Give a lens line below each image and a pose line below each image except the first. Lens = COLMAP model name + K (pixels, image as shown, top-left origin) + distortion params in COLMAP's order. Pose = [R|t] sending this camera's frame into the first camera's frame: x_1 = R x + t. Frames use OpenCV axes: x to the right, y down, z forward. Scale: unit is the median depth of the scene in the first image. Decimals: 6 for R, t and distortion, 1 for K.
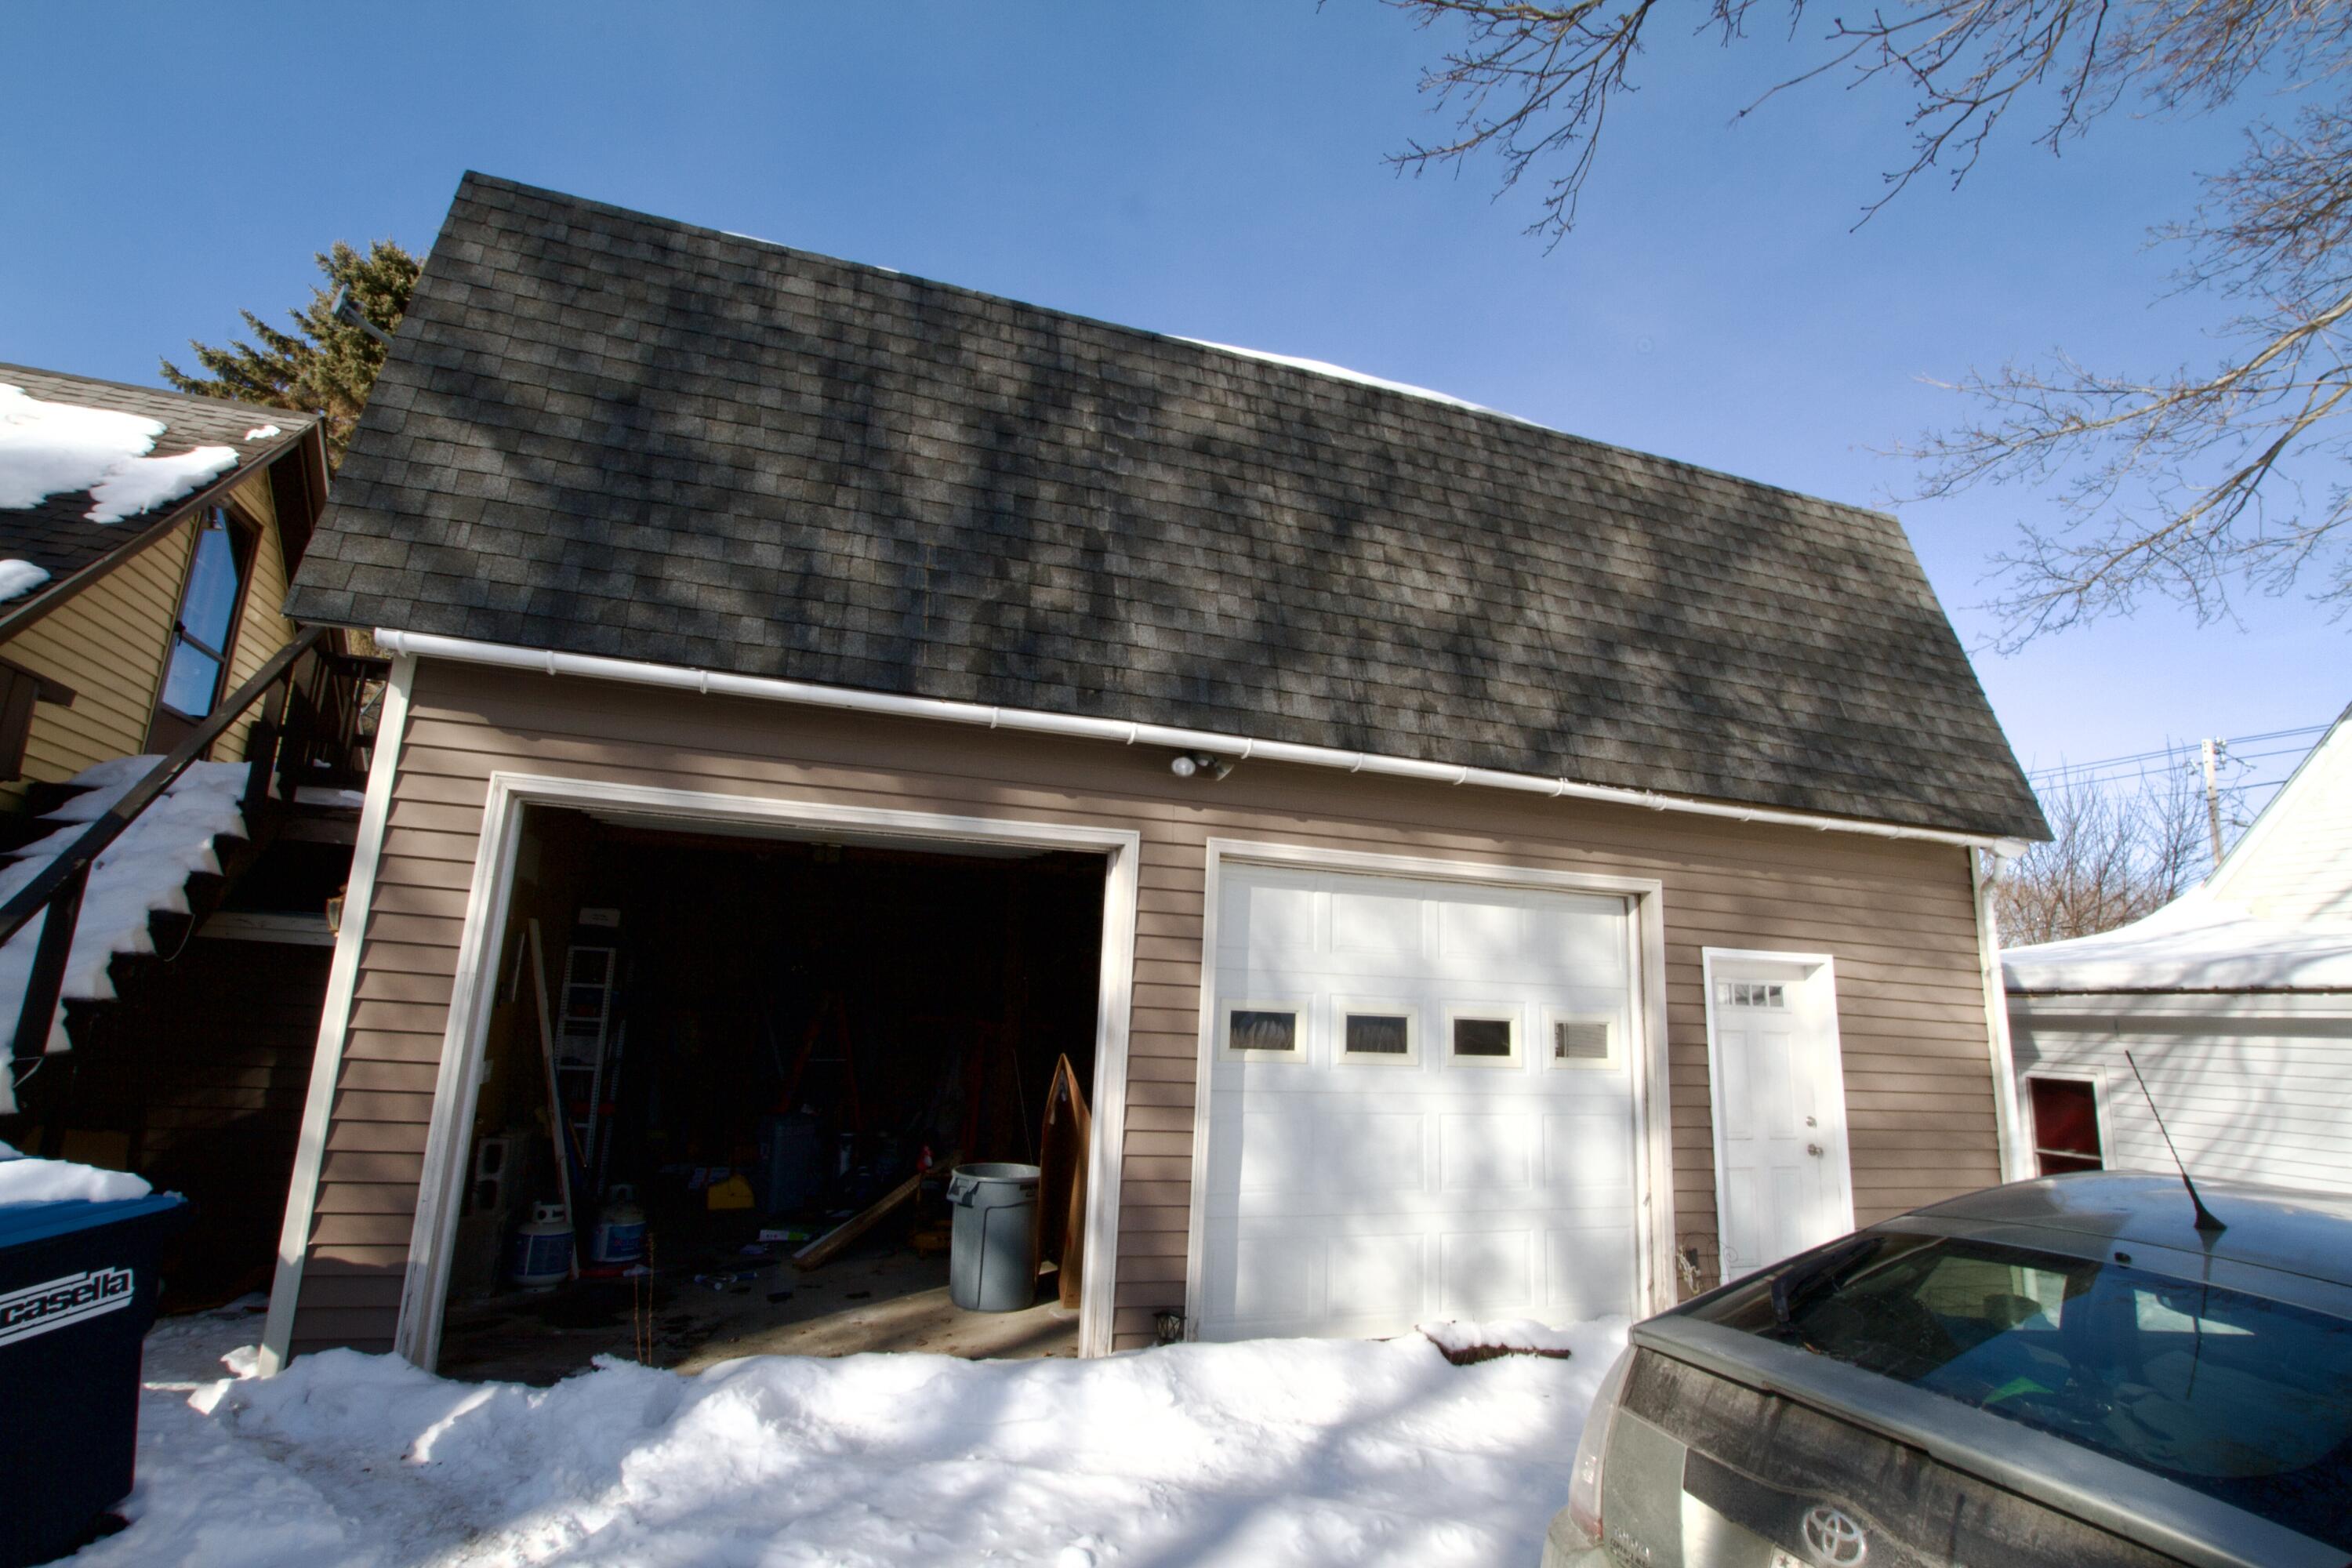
lens RADIAL K [[1090.3, 0, 1166.9], [0, 1090.3, 779.1], [0, 0, 1]] dist [-0.036667, 0.006673]
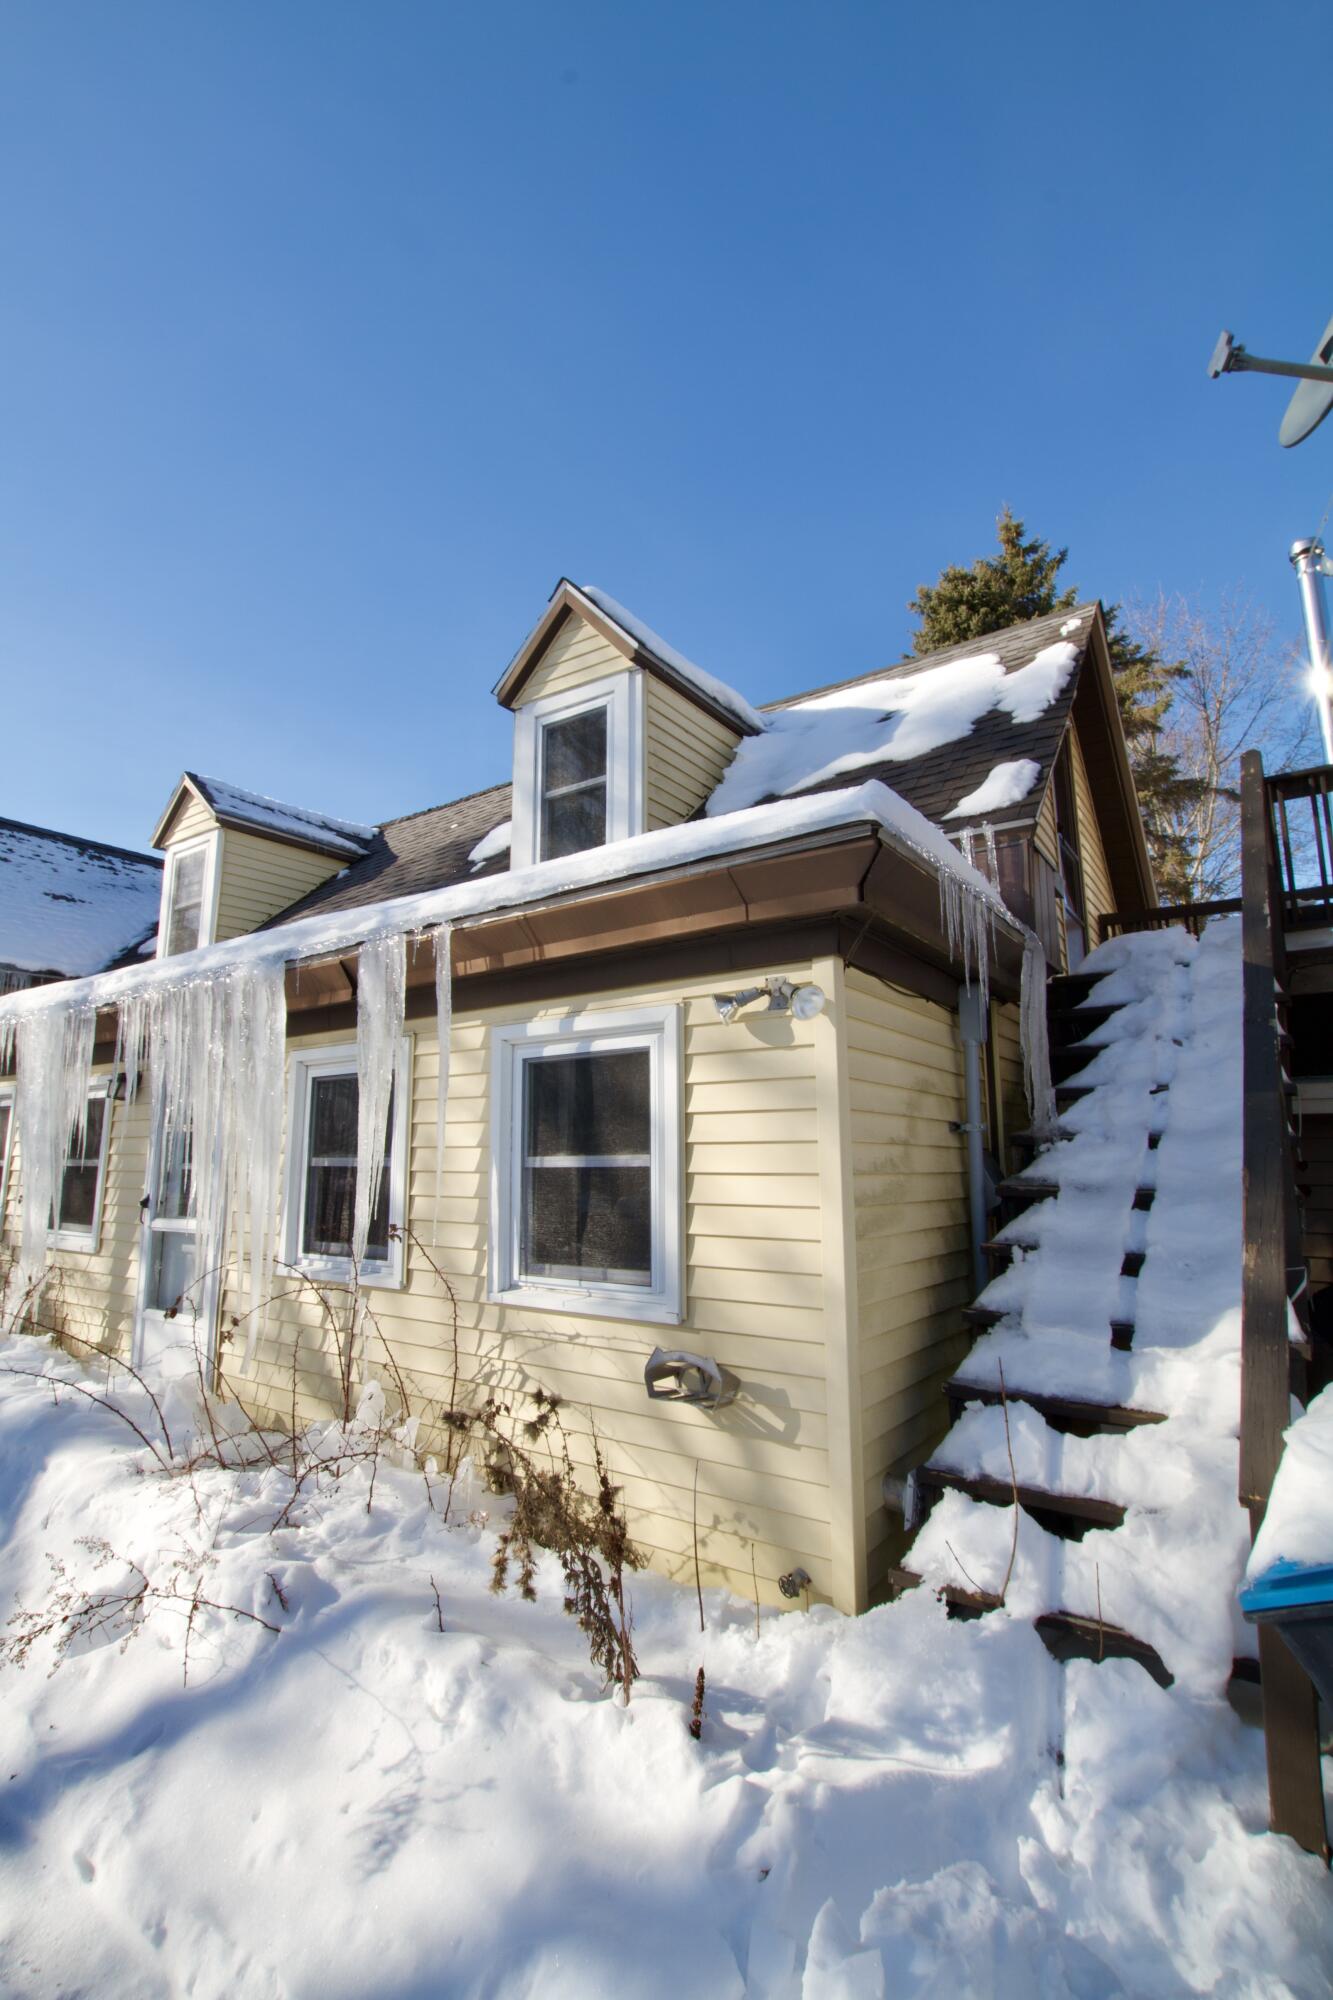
lens RADIAL K [[927.1, 0, 666.5], [0, 927.1, 1000.0], [0, 0, 1]] dist [-0.036667, 0.006673]
pose [[0.568668, -0.180265, -0.802572, -0.591630], [0.198752, 0.976894, -0.078593, 0.019976], [0.798195, -0.114819, 0.591356, 0.181873]]
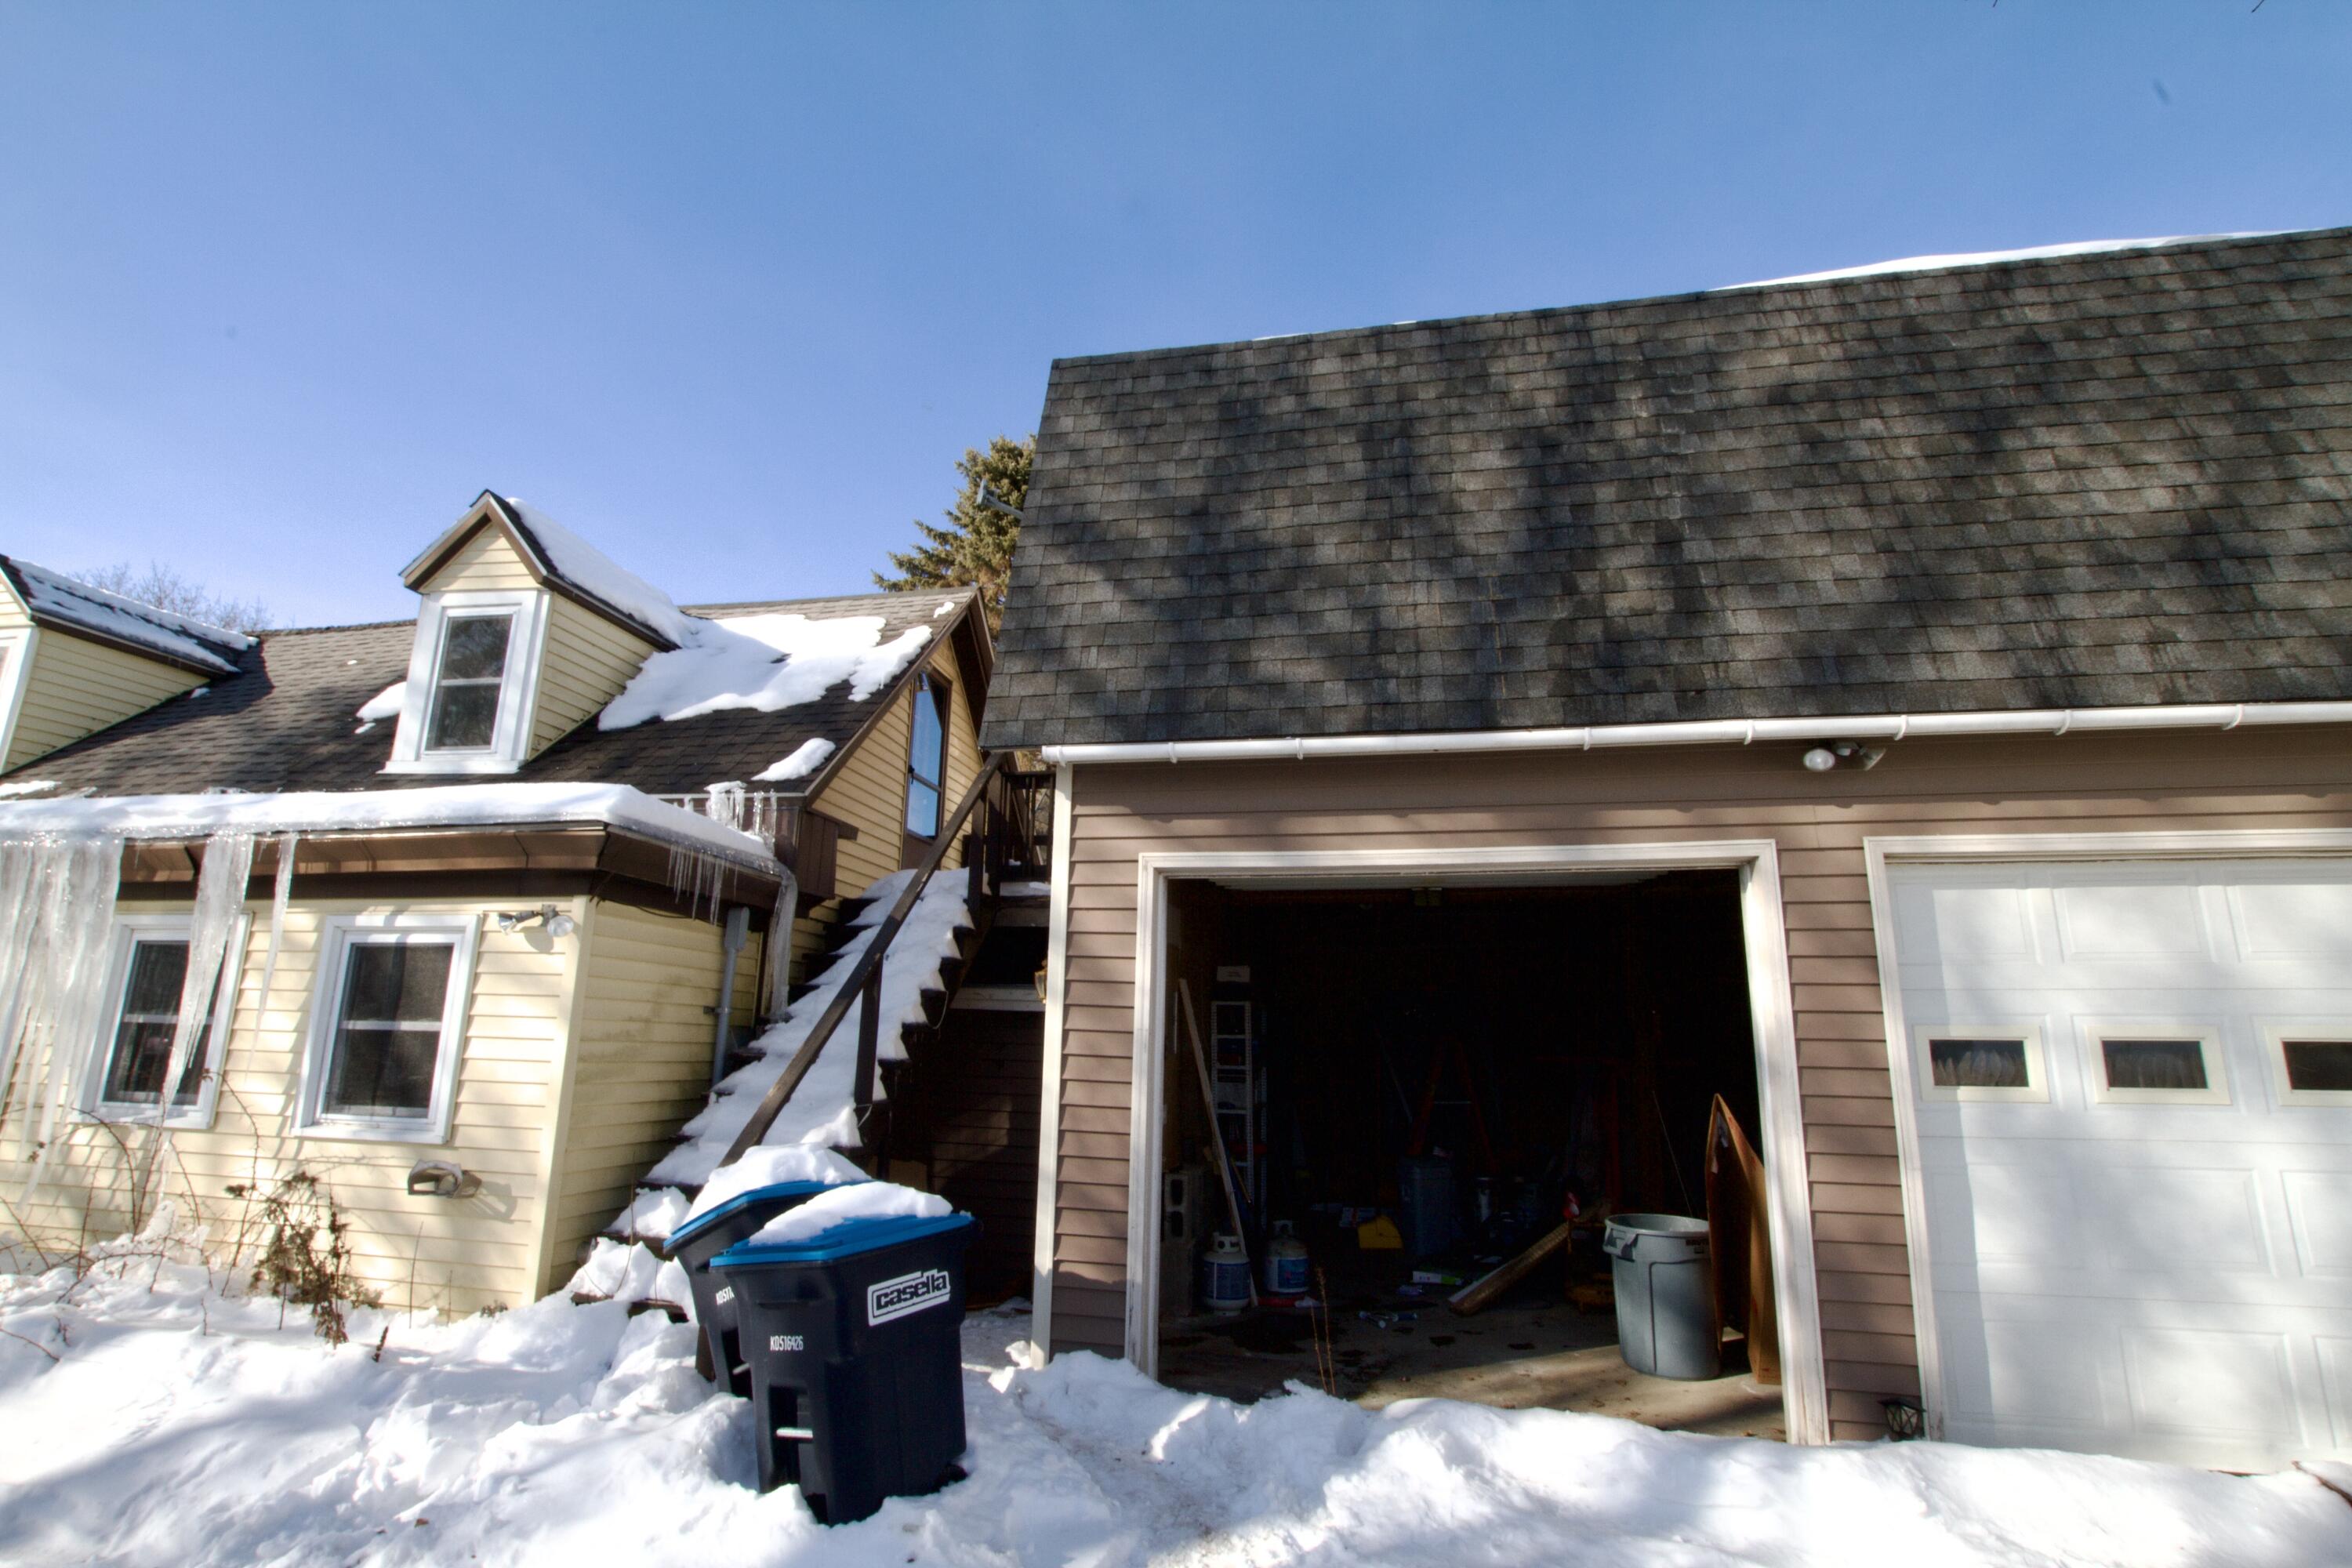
lens RADIAL K [[1090.3, 0, 1166.9], [0, 1090.3, 779.1], [0, 0, 1]] dist [-0.036667, 0.006673]
pose [[0.859935, -0.141843, -0.490299, -0.013153], [0.123877, 0.989888, -0.069107, -0.001273], [0.495143, -0.001309, 0.868810, -0.003200]]
